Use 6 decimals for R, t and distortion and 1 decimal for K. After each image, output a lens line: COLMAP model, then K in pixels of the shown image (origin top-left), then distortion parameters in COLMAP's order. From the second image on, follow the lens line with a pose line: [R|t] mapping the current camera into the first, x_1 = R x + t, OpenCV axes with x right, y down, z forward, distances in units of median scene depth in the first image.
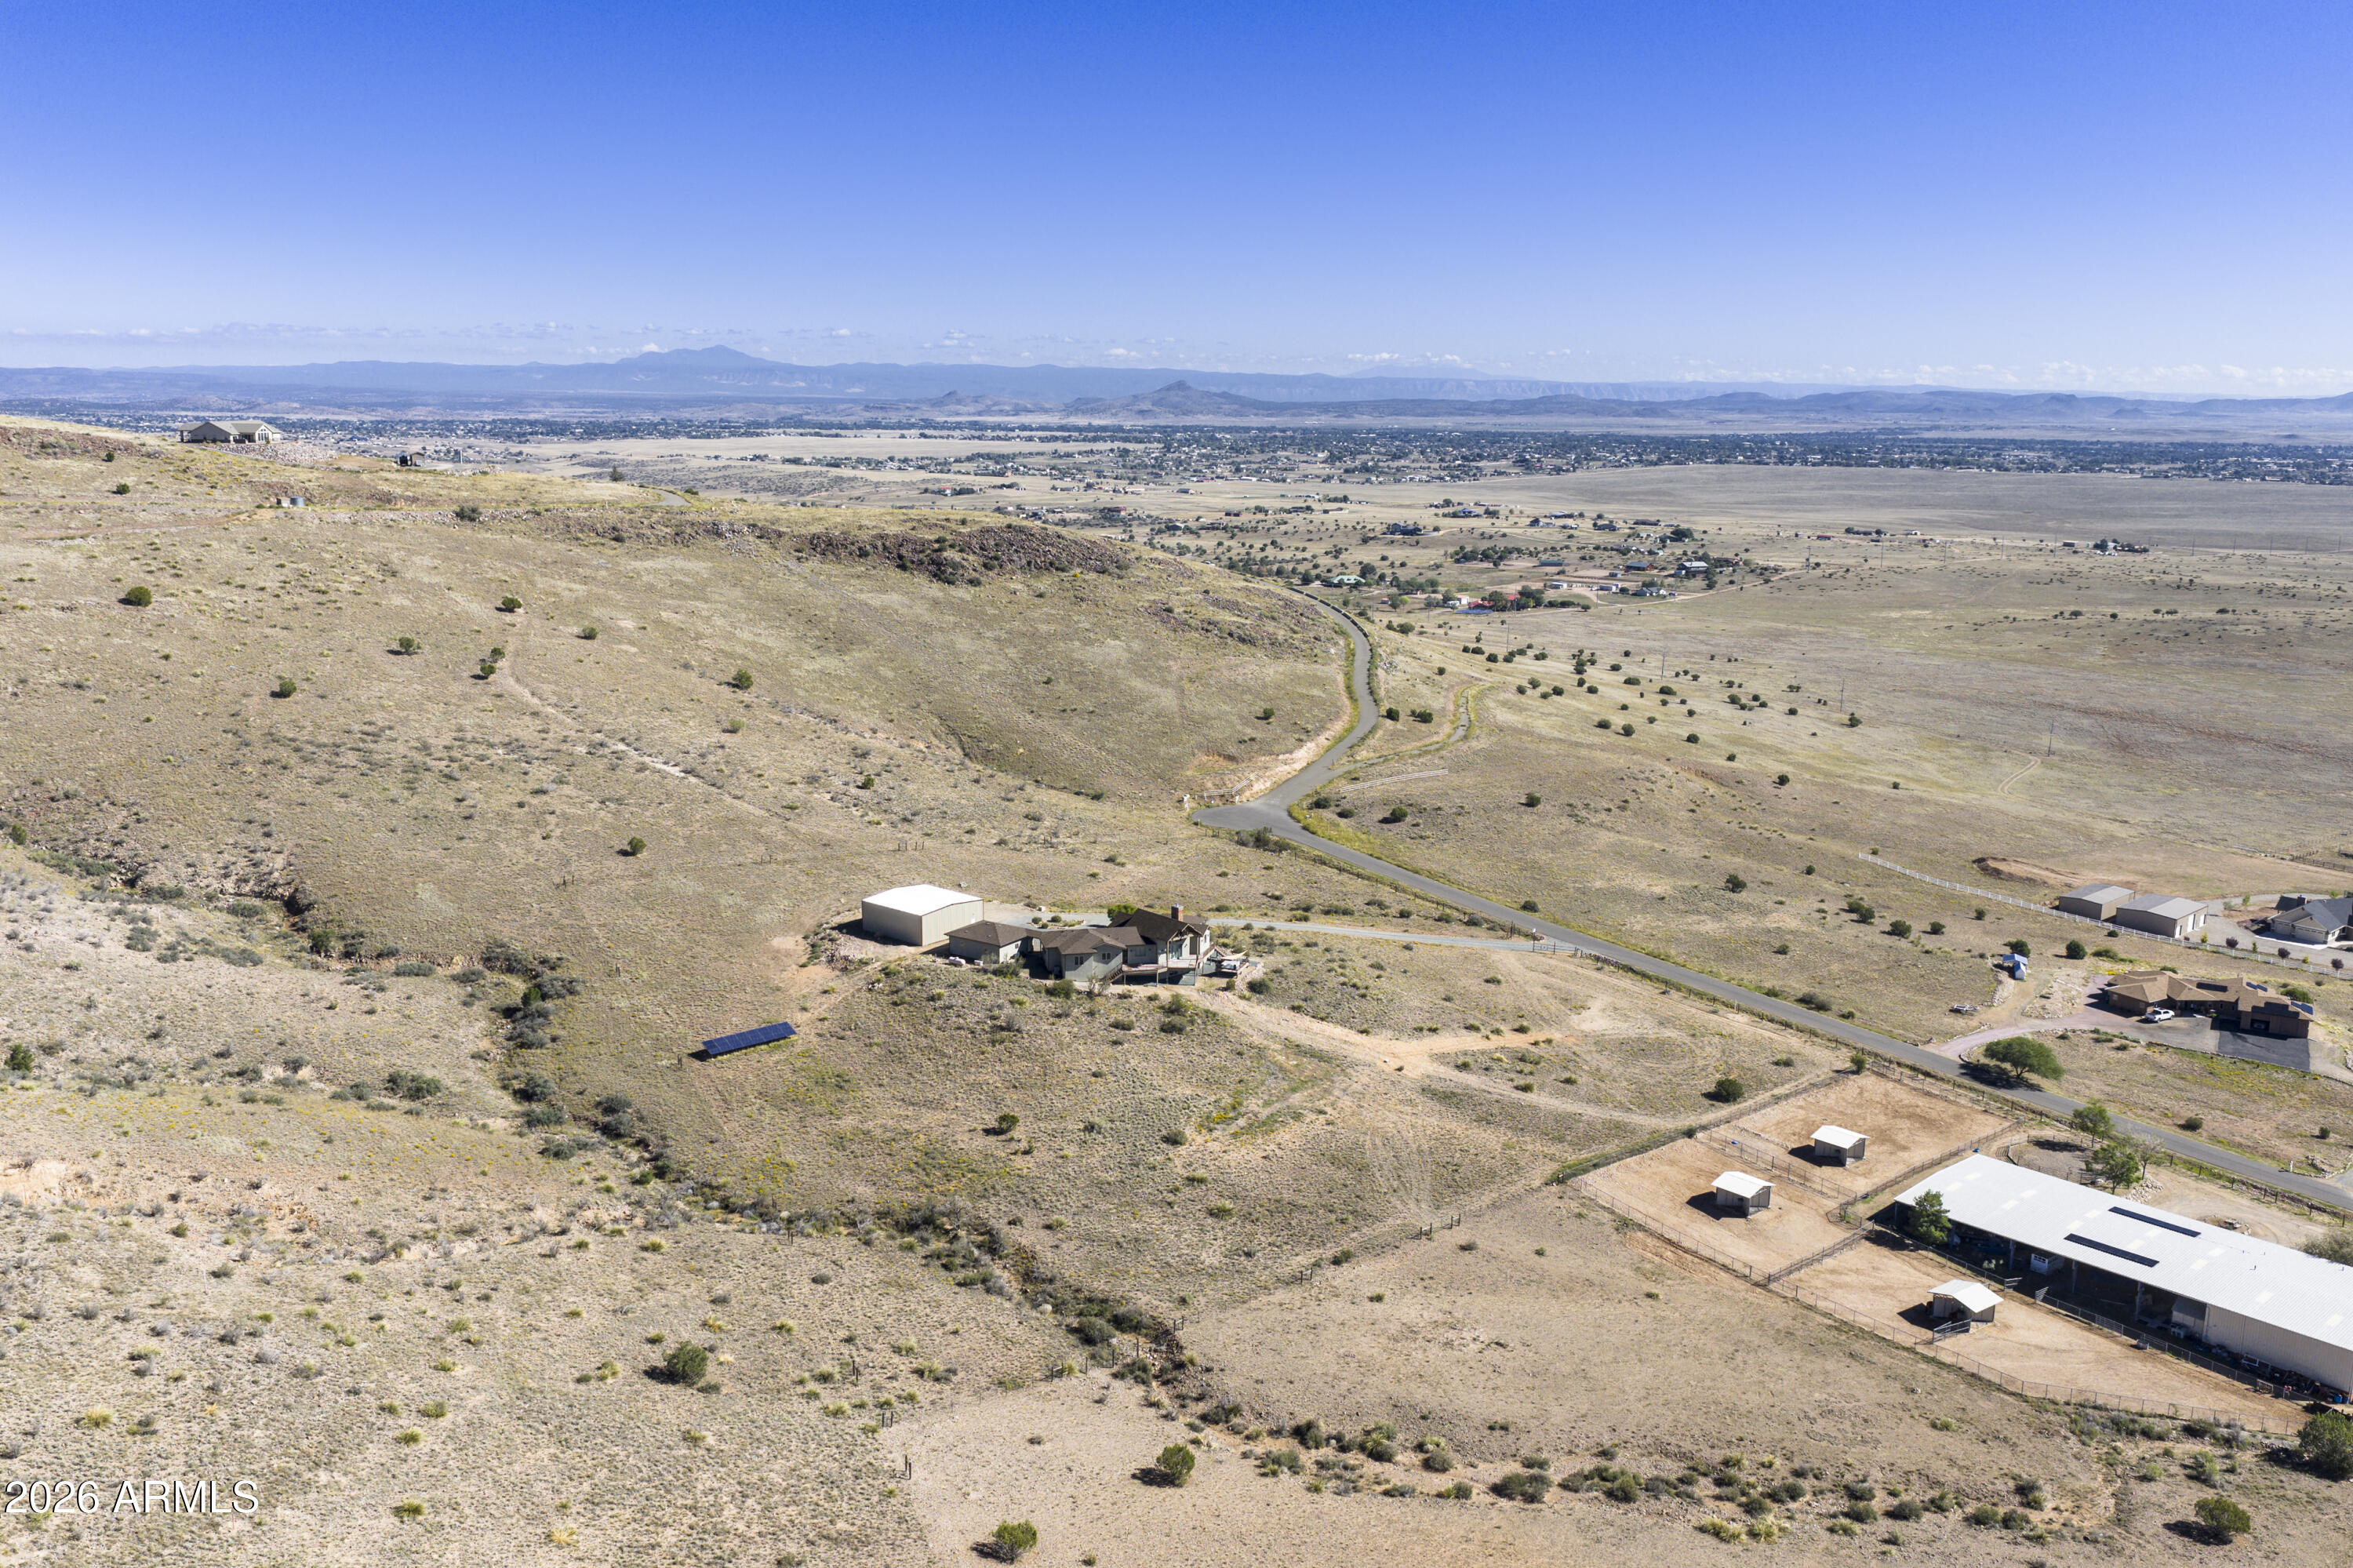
lens RADIAL K [[1948.5, 0, 1176.5], [0, 1948.5, 784.0], [0, 0, 1]] dist [0.018597, -0.032973]
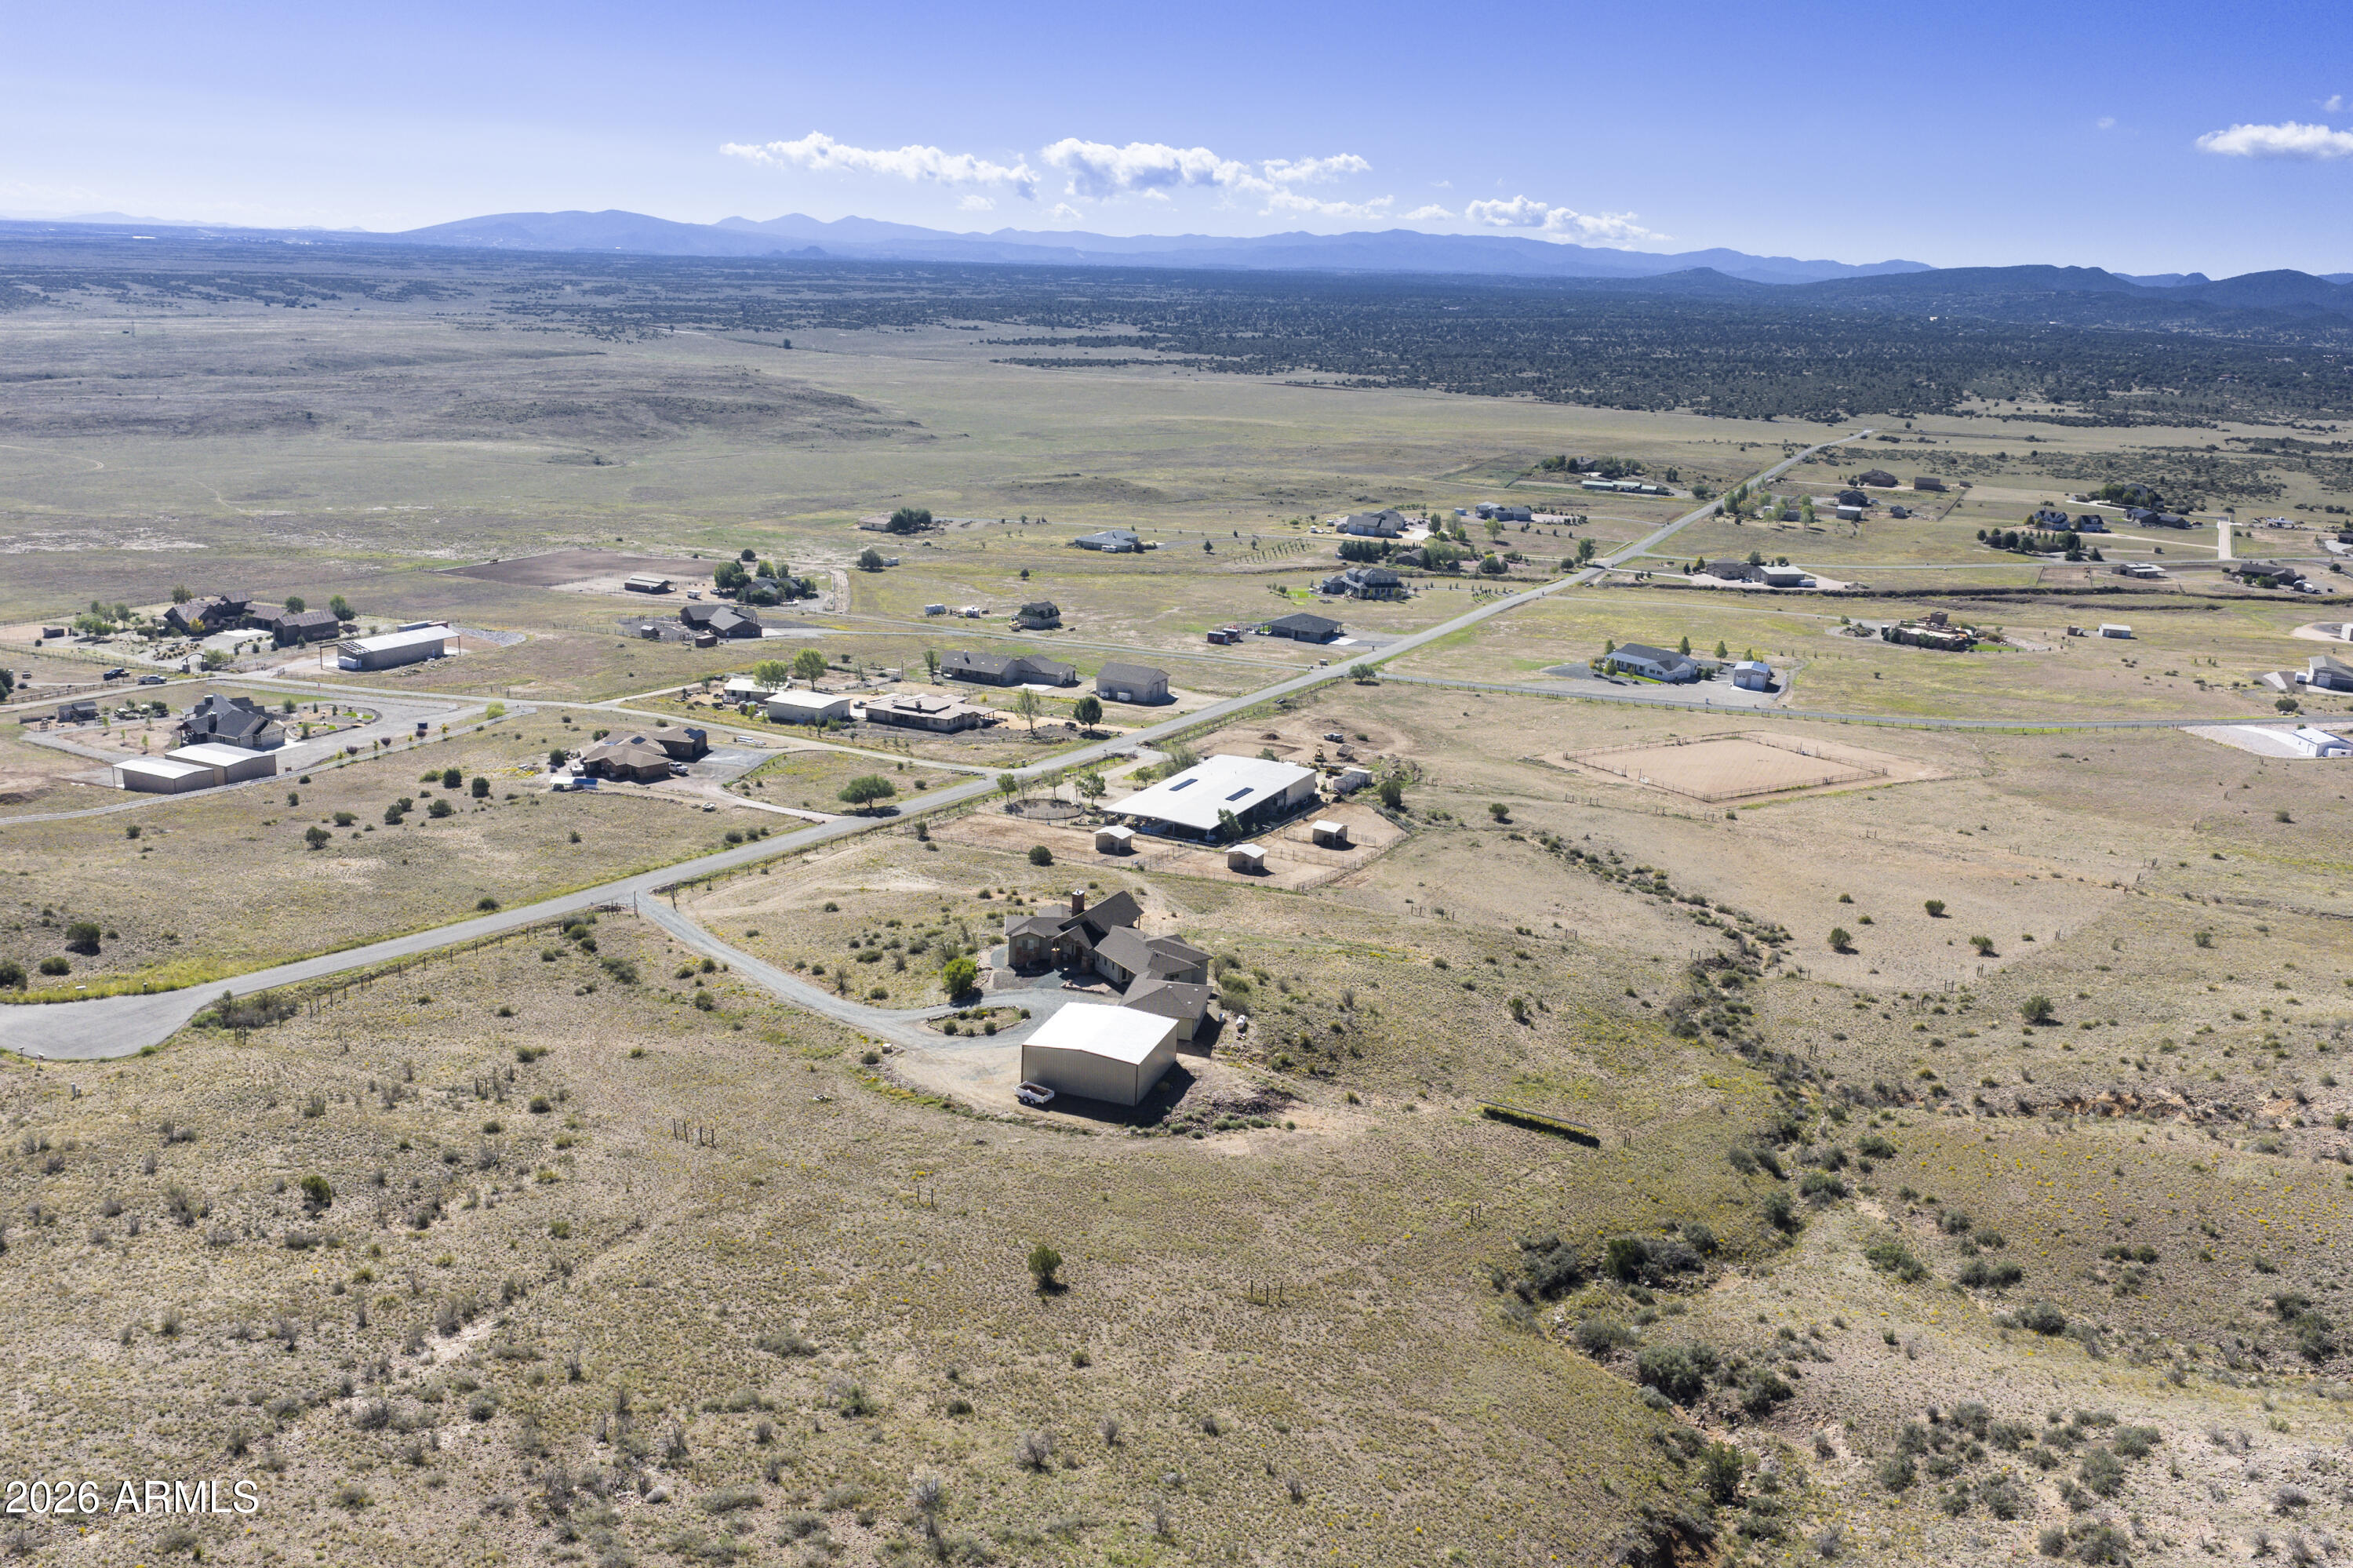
lens RADIAL K [[1948.5, 0, 1176.5], [0, 1948.5, 784.0], [0, 0, 1]] dist [0.018597, -0.032973]
pose [[-0.371165, -0.268568, 0.888880, -0.746072], [0.136709, 0.931024, 0.338386, -0.259075], [-0.918448, 0.247115, -0.308848, 1.185760]]
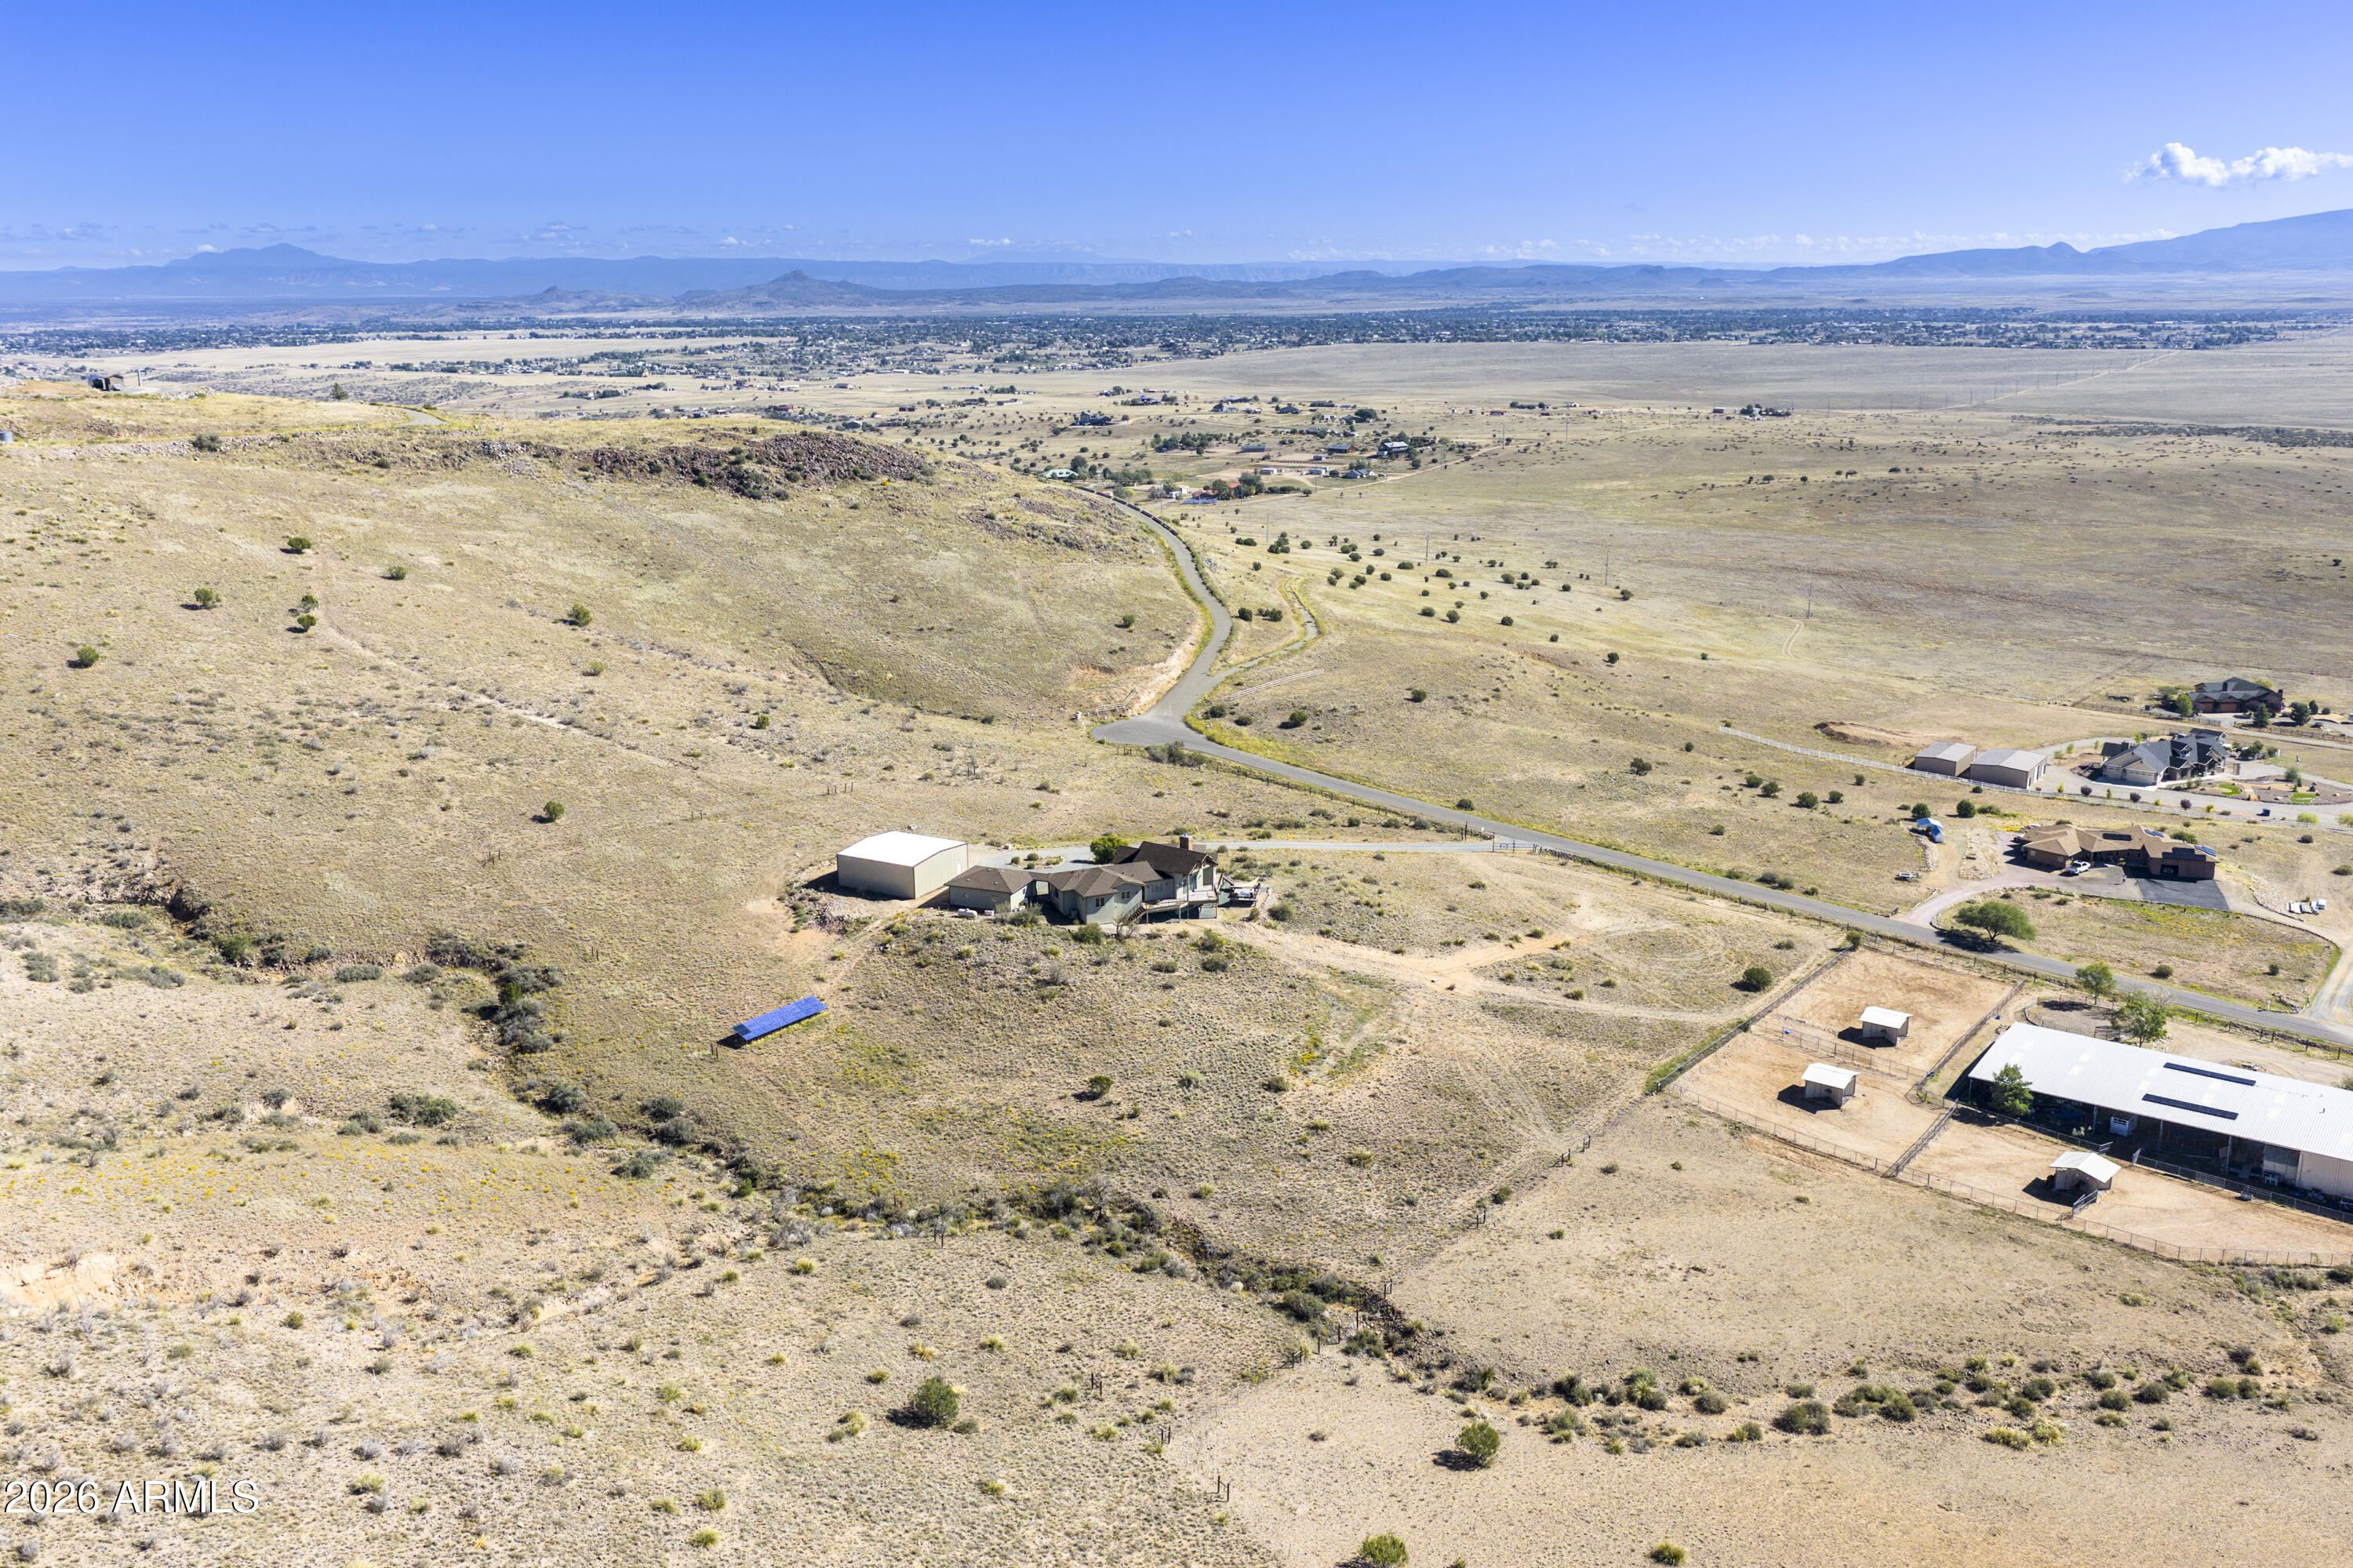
lens RADIAL K [[1948.5, 0, 1176.5], [0, 1948.5, 784.0], [0, 0, 1]] dist [0.018597, -0.032973]
pose [[0.981457, -0.069164, 0.178769, -0.167998], [0.059197, 0.996411, 0.060505, -0.019681], [-0.182312, -0.048800, 0.982029, 0.068903]]
